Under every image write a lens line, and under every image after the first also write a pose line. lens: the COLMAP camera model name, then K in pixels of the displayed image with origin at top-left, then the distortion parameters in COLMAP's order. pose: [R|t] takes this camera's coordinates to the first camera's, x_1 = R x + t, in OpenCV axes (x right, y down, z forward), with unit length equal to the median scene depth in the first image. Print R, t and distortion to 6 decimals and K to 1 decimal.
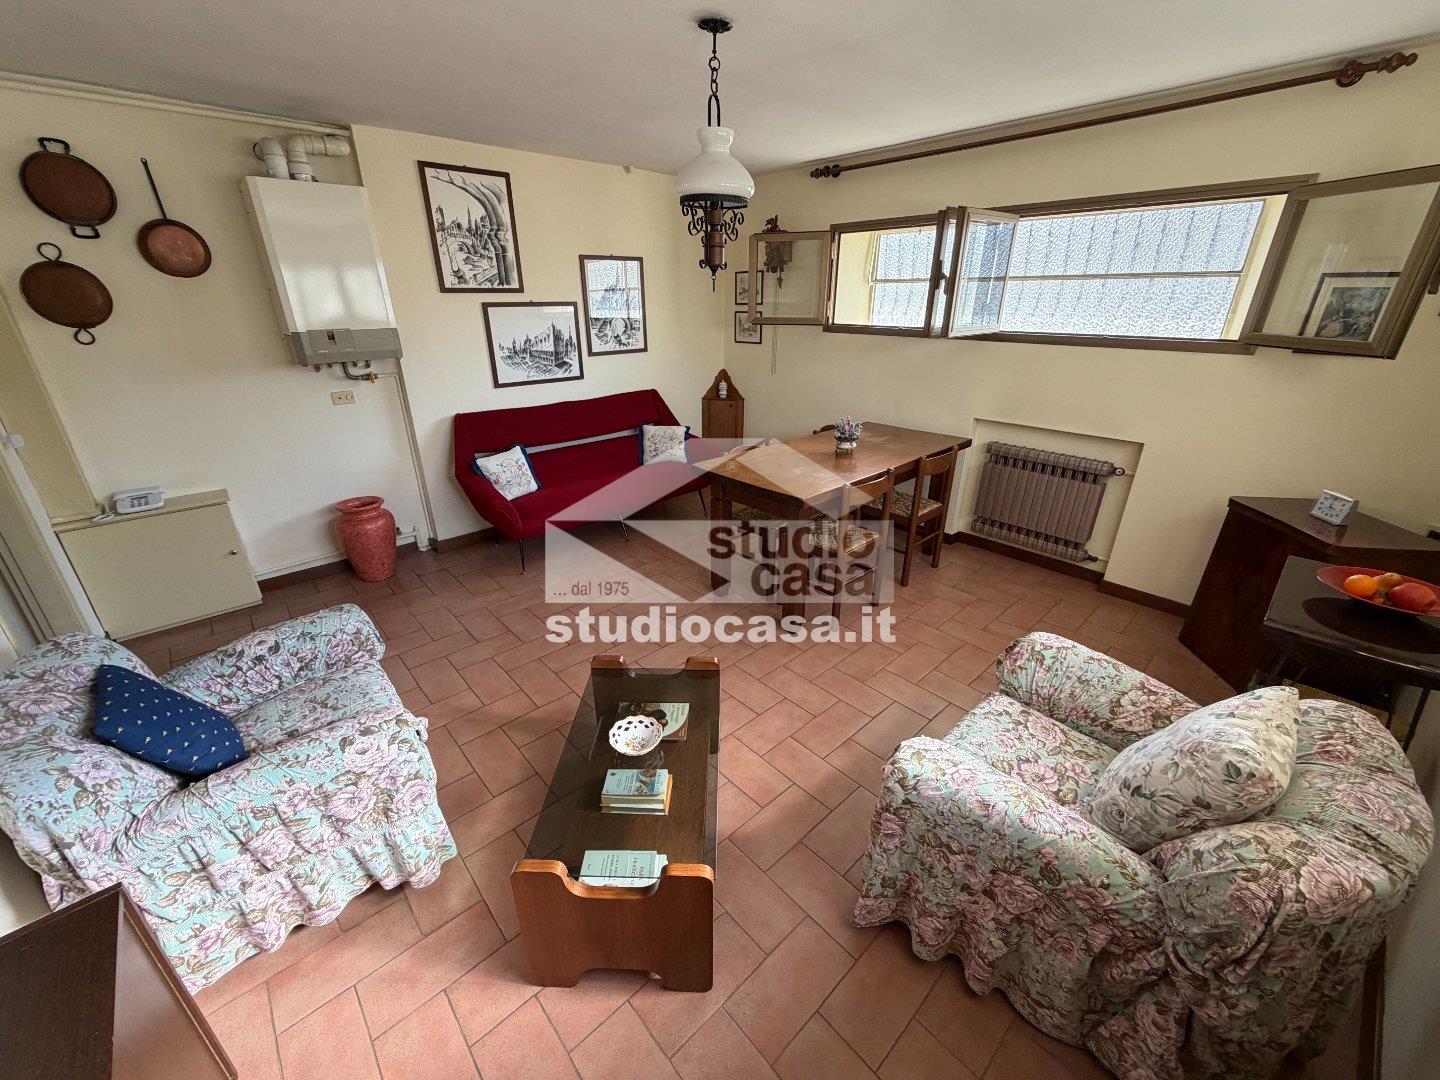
lens RADIAL K [[571.2, 0, 713.1], [0, 571.2, 539.7], [0, 0, 1]] dist [0.003541, -0.001032]
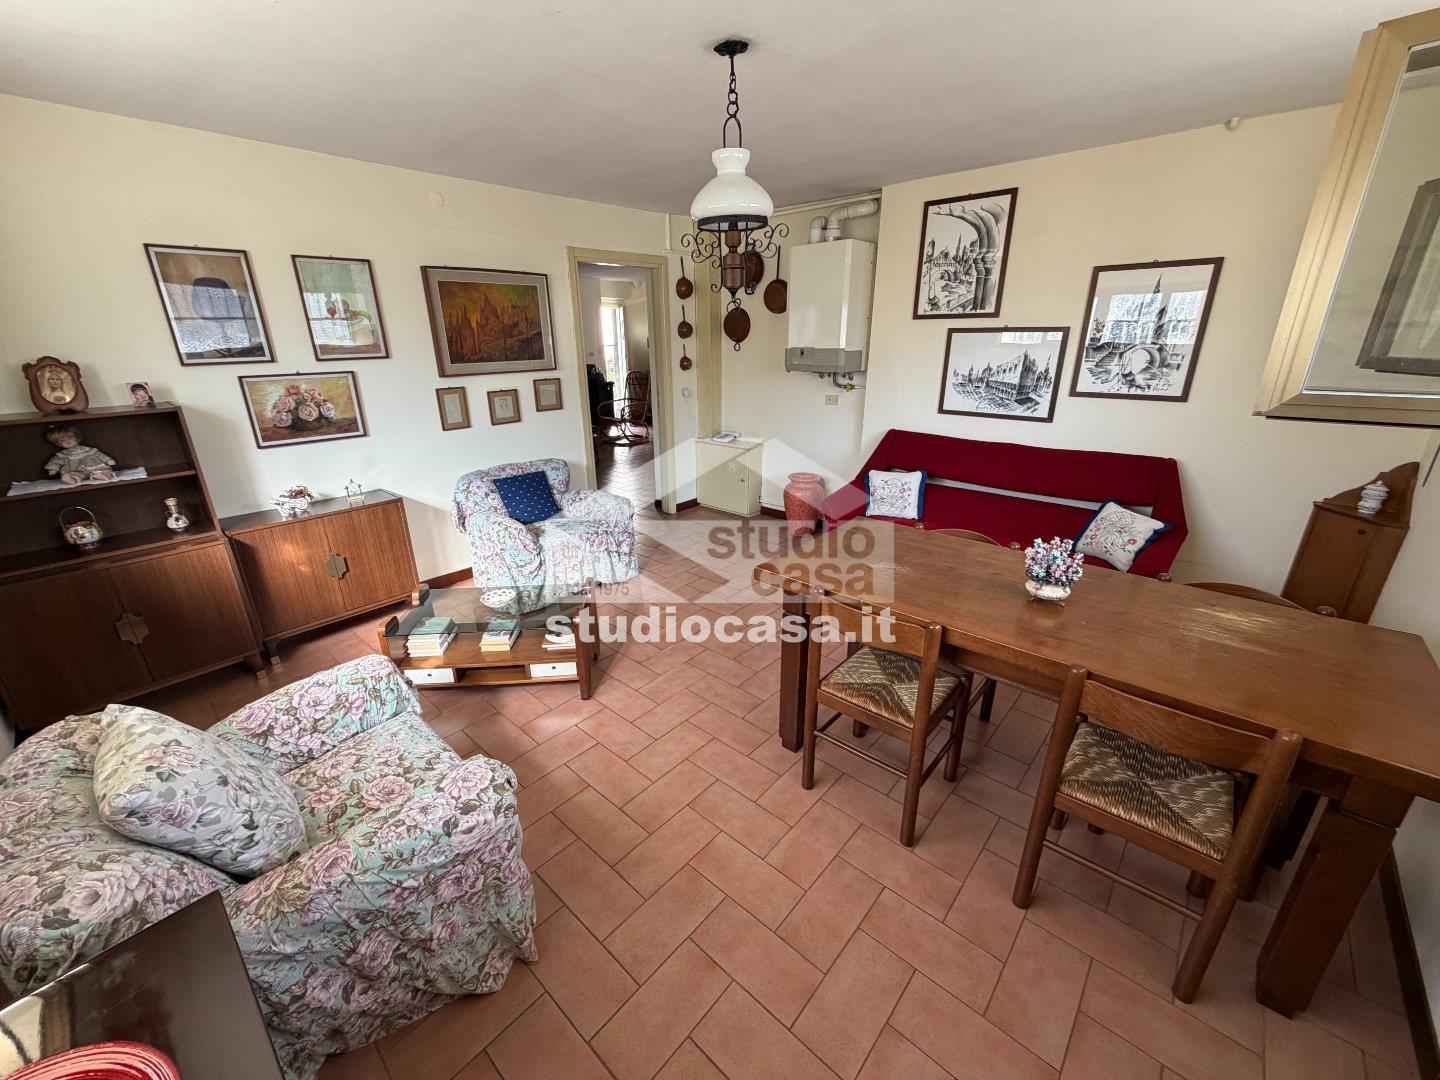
lens RADIAL K [[571.2, 0, 717.7], [0, 571.2, 541.1], [0, 0, 1]] dist [0.003541, -0.001032]
pose [[0.102770, 0.343760, -0.933417, 0.611589], [-0.383409, 0.879565, 0.281714, -0.212154], [0.917843, 0.328929, 0.222194, 0.524925]]
